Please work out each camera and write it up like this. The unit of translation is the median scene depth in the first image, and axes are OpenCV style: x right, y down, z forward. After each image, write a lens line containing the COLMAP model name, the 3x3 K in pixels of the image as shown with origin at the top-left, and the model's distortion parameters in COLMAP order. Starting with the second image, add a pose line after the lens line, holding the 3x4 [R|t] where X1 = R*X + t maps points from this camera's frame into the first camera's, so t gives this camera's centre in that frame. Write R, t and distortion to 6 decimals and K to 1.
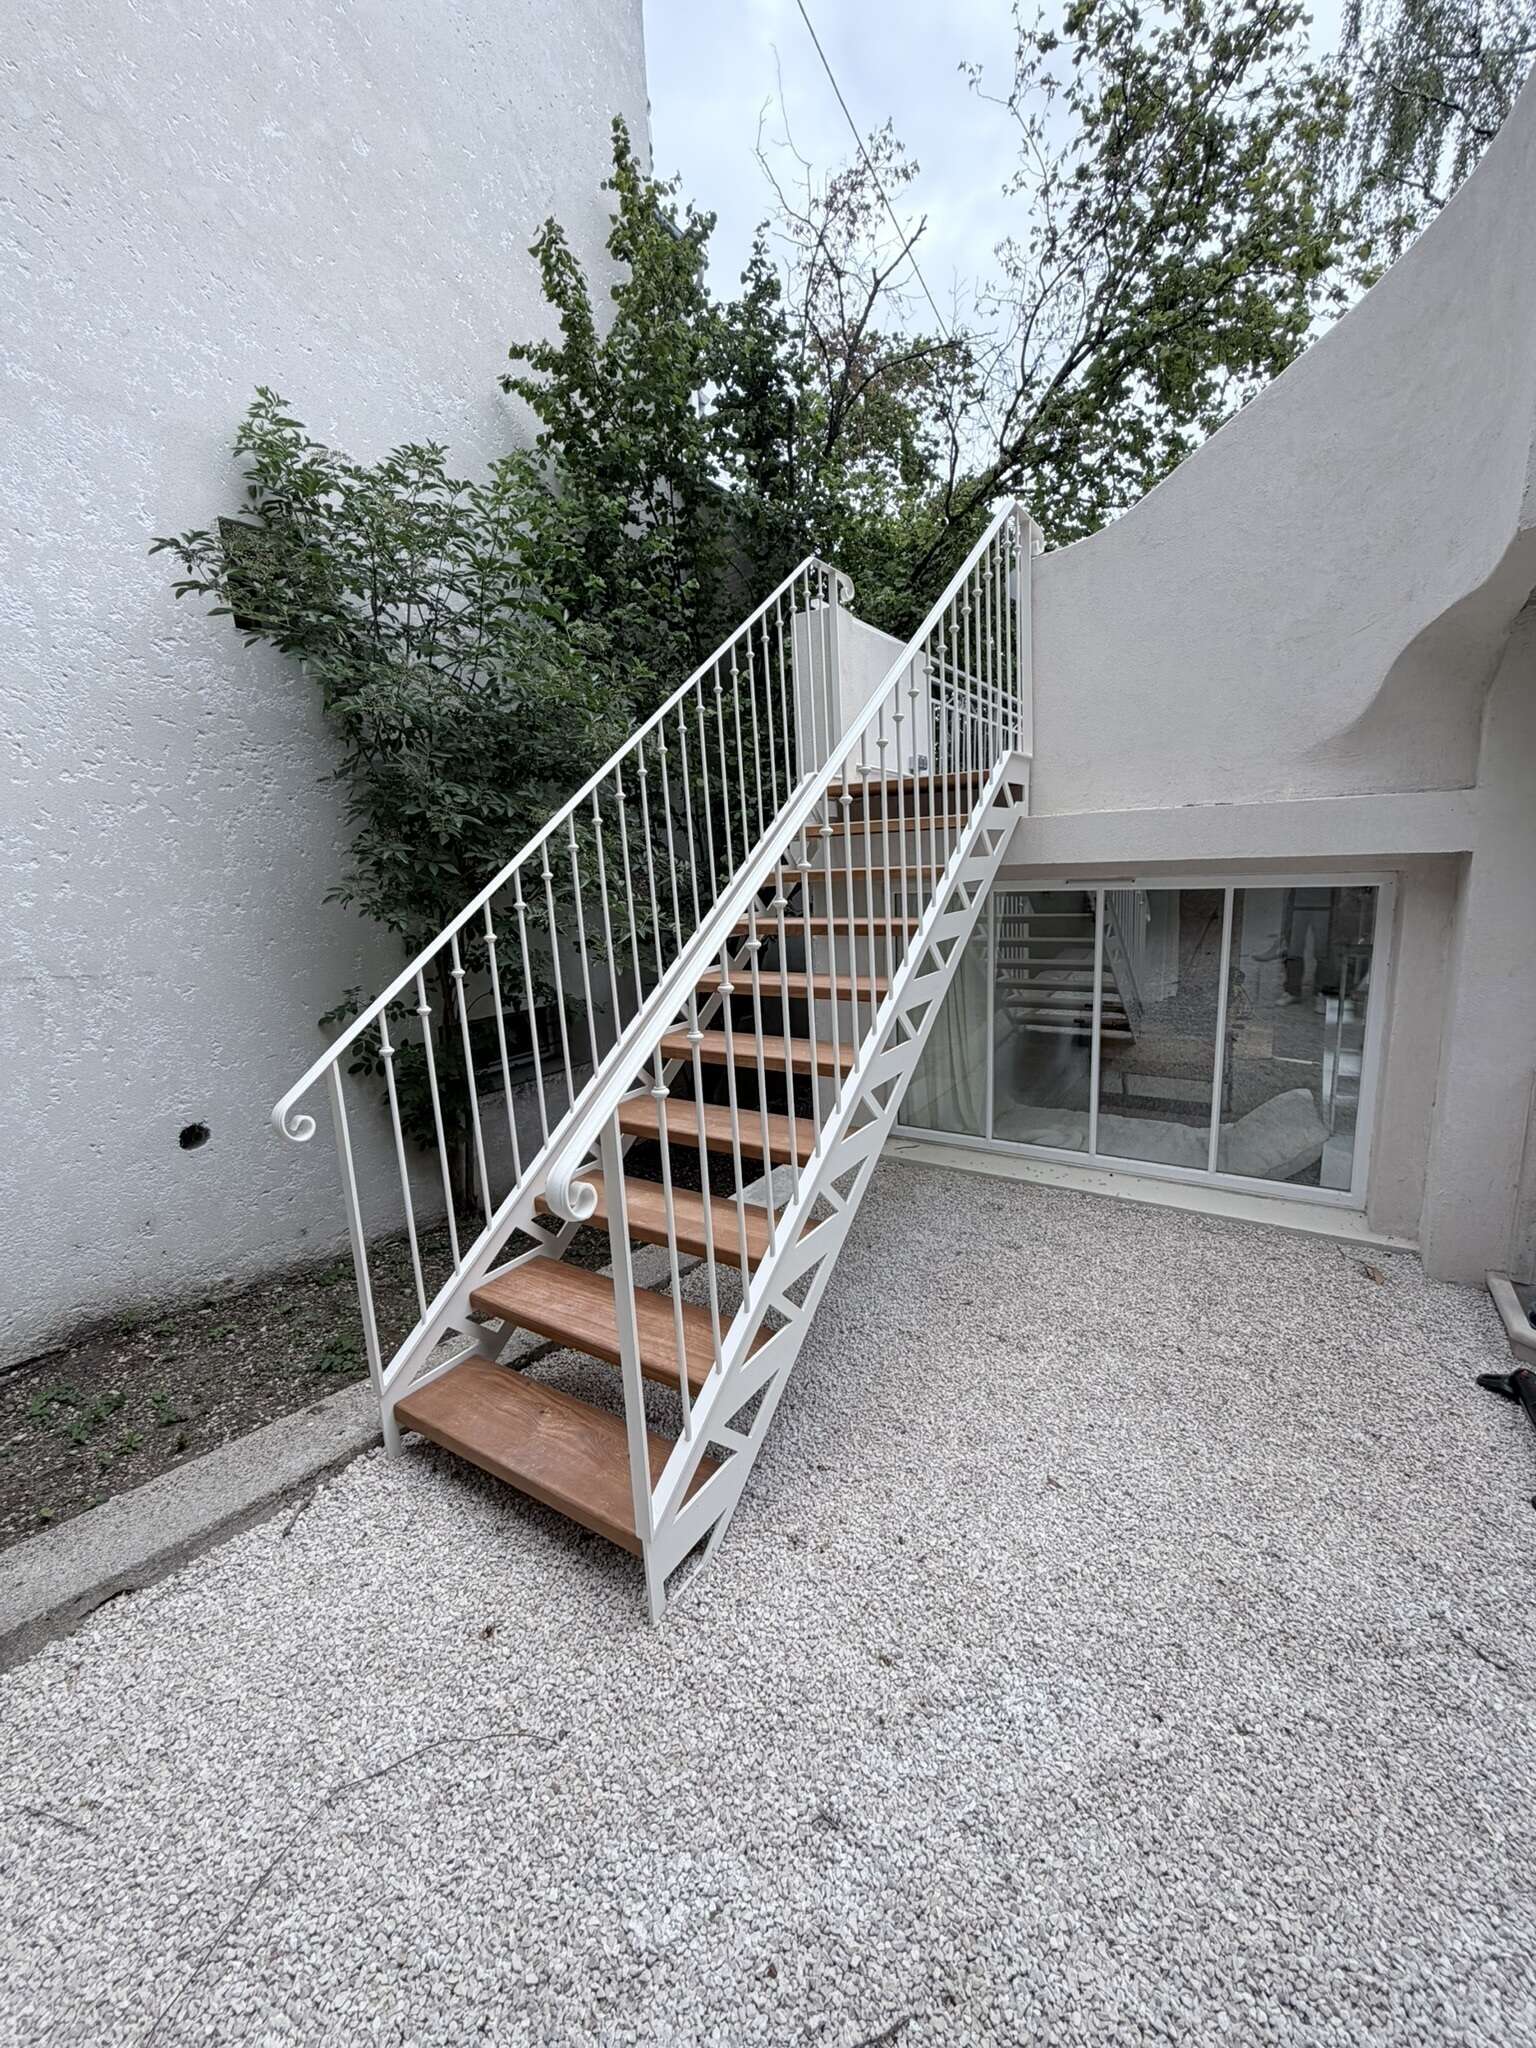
lens RADIAL K [[798.1, 0, 783.7], [0, 798.1, 1015.2], [0, 0, 1]] dist [-0.003538, -0.000168]
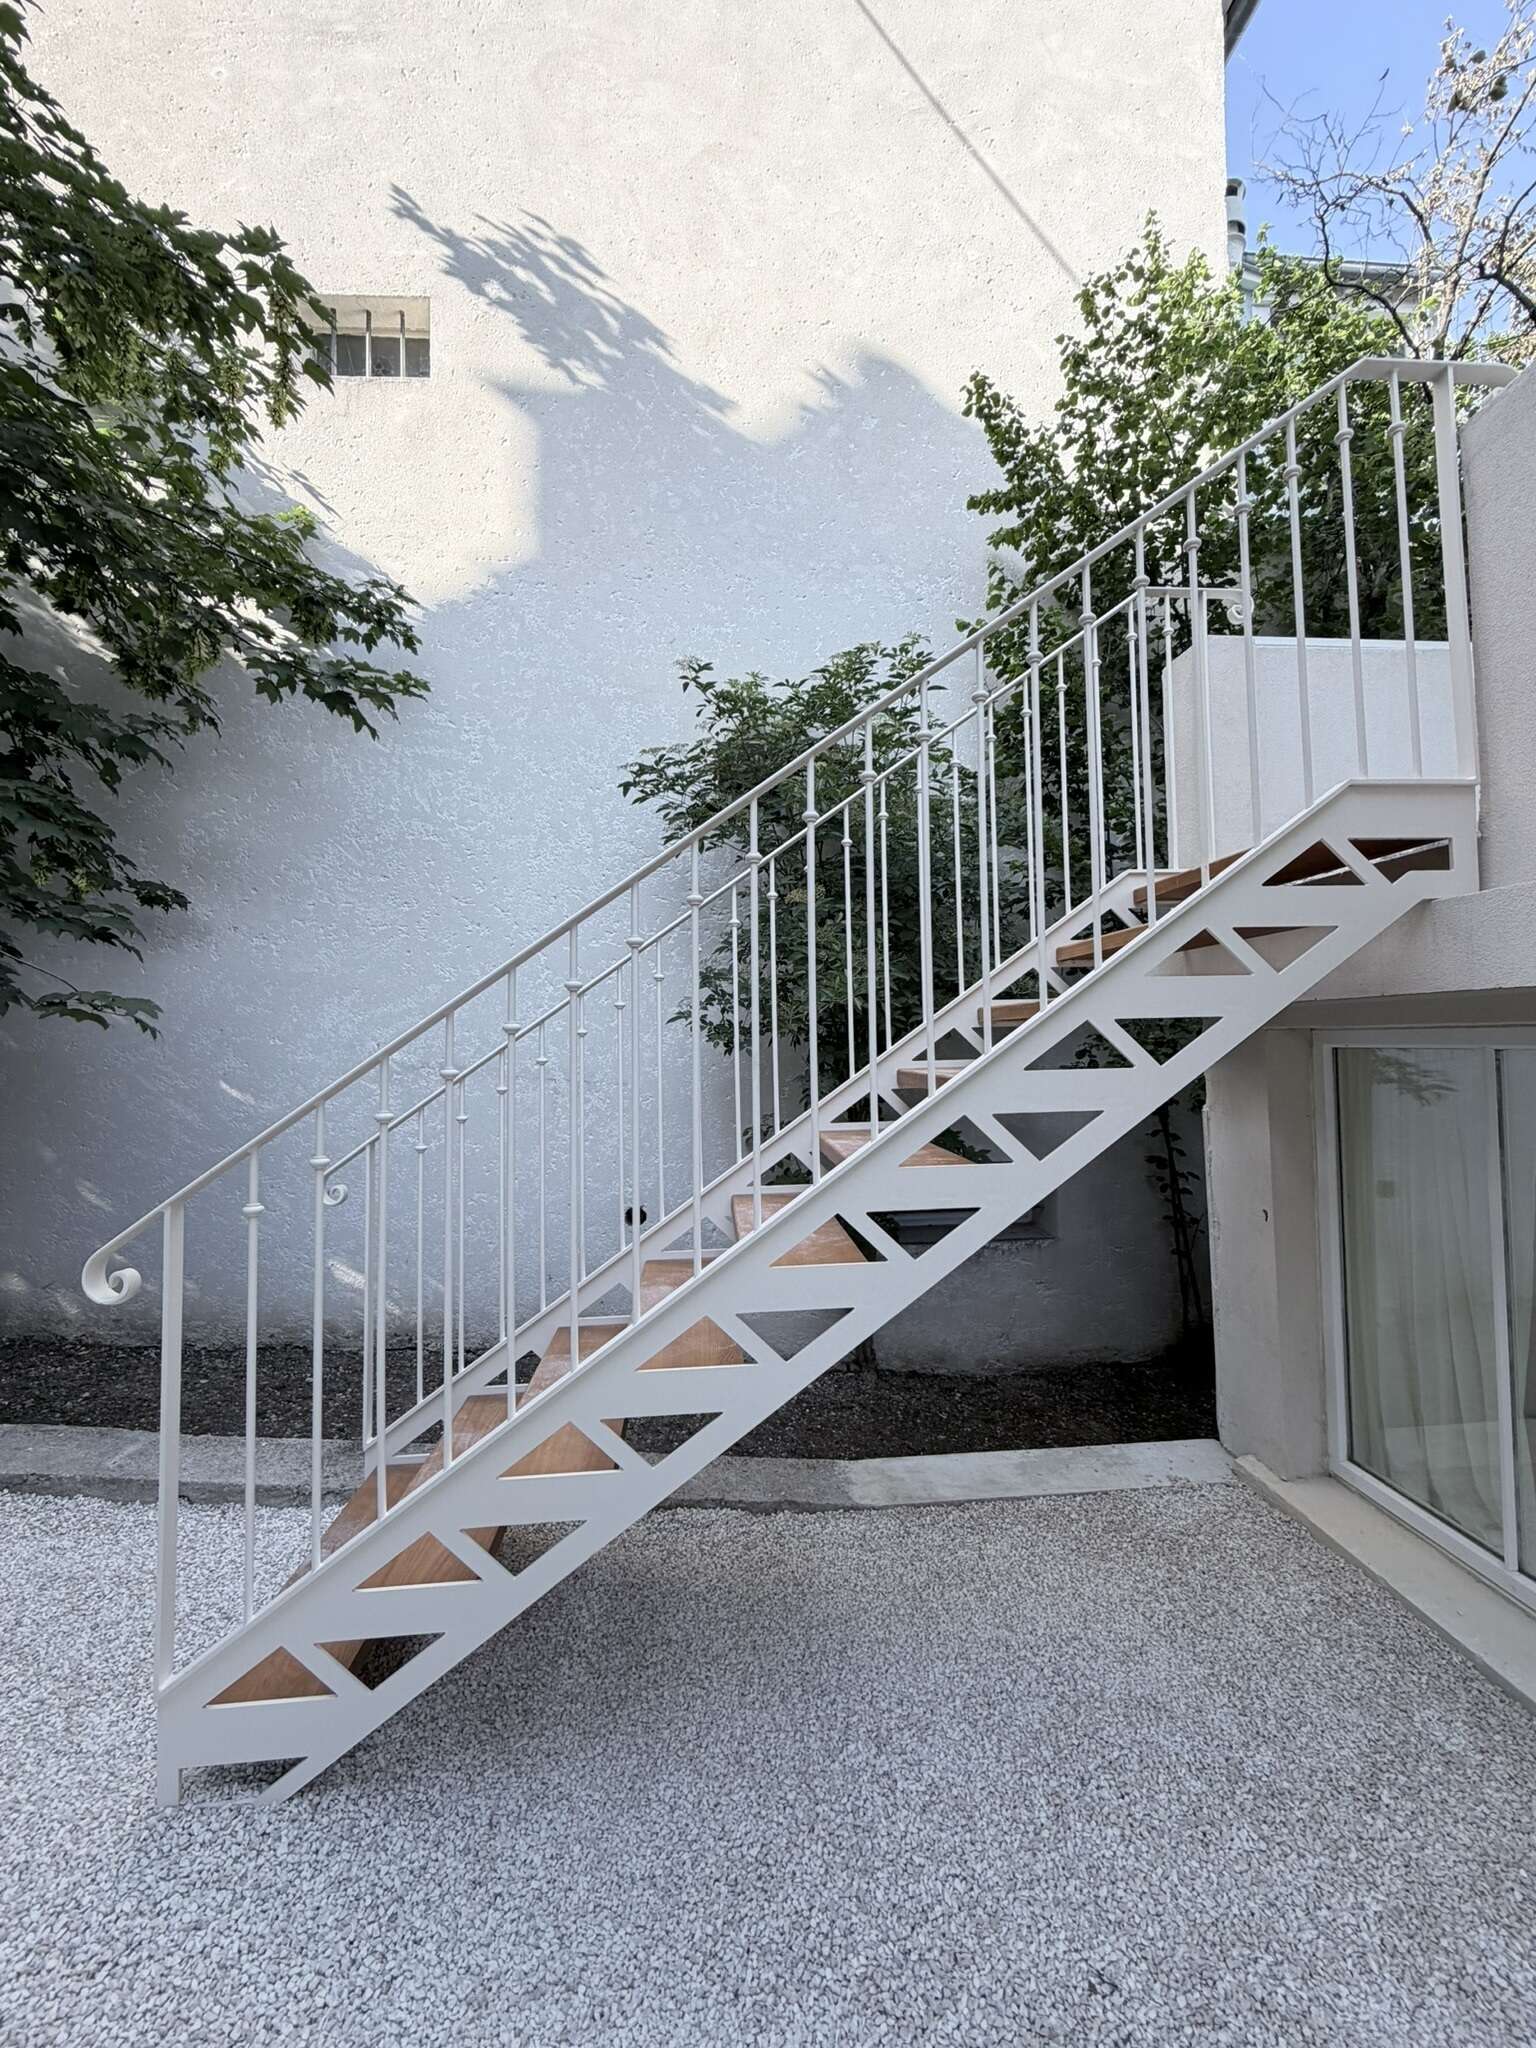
lens RADIAL K [[798.1, 0, 729.9], [0, 798.1, 1023.3], [0, 0, 1]] dist [-0.003538, -0.000168]
pose [[0.584737, 0.004827, -0.811209, 0.494714], [-0.150511, 0.983266, -0.102641, -0.052046], [0.797138, 0.182114, 0.575678, 0.448157]]
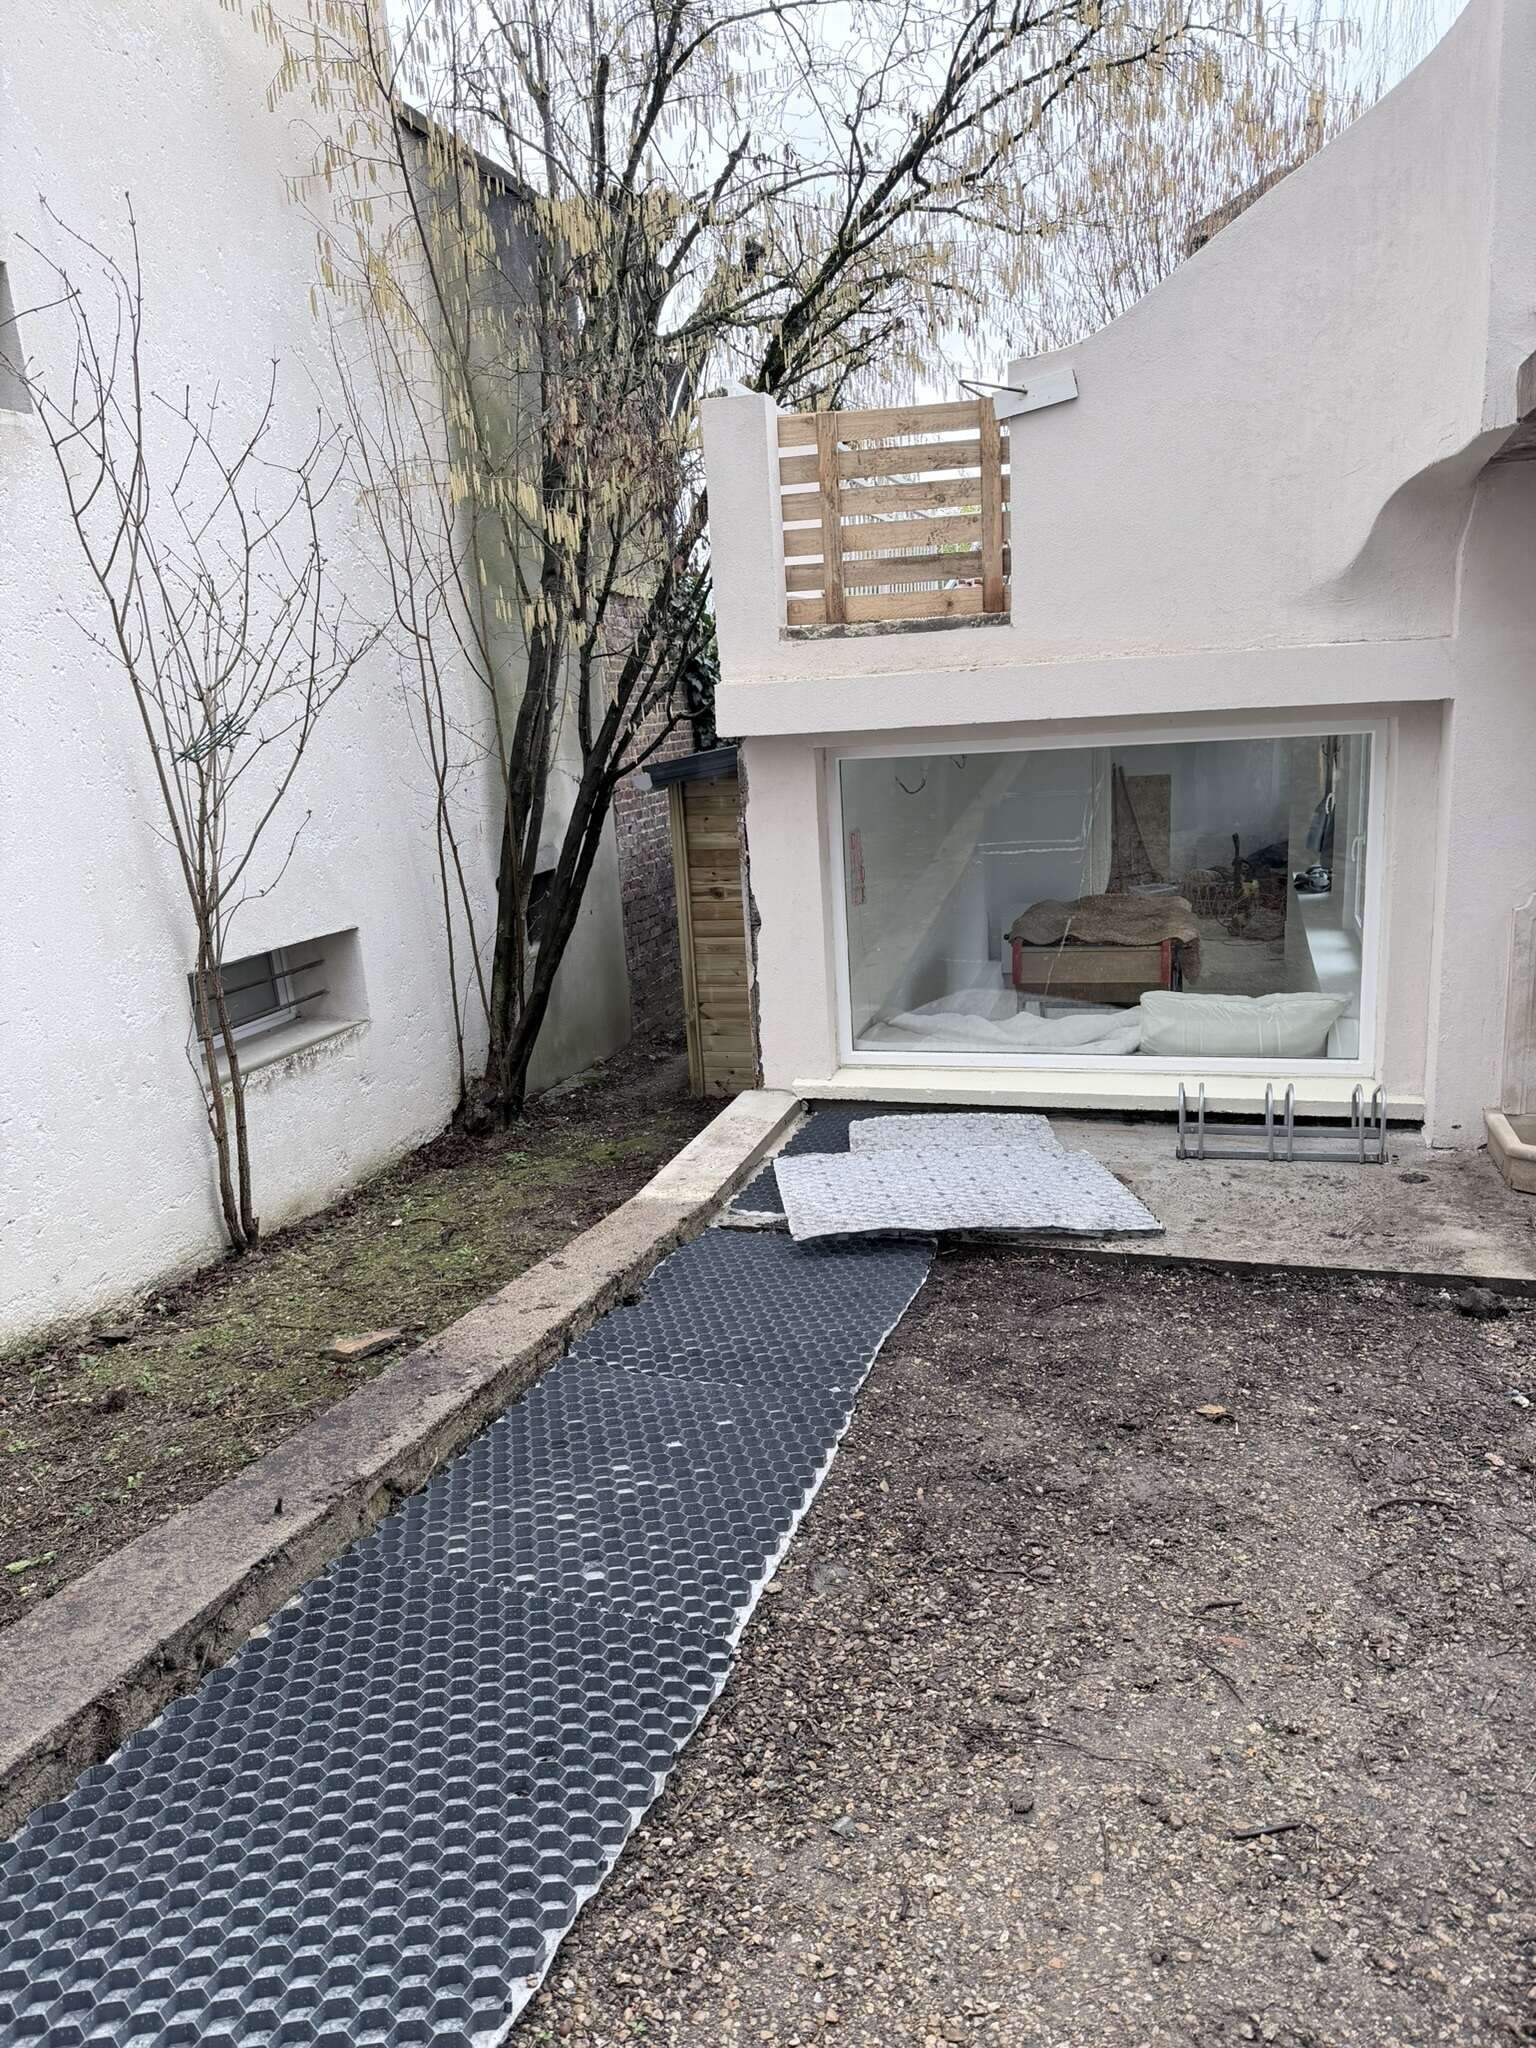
lens RADIAL K [[1421.5, 0, 781.3], [0, 1421.5, 1032.1], [0, 0, 1]] dist [0.018774, -0.014618]
pose [[0.956274, -0.083014, 0.280445, -0.453723], [0.073066, 0.996277, 0.045763, 0.069551], [-0.283199, -0.023271, 0.958779, -0.467539]]
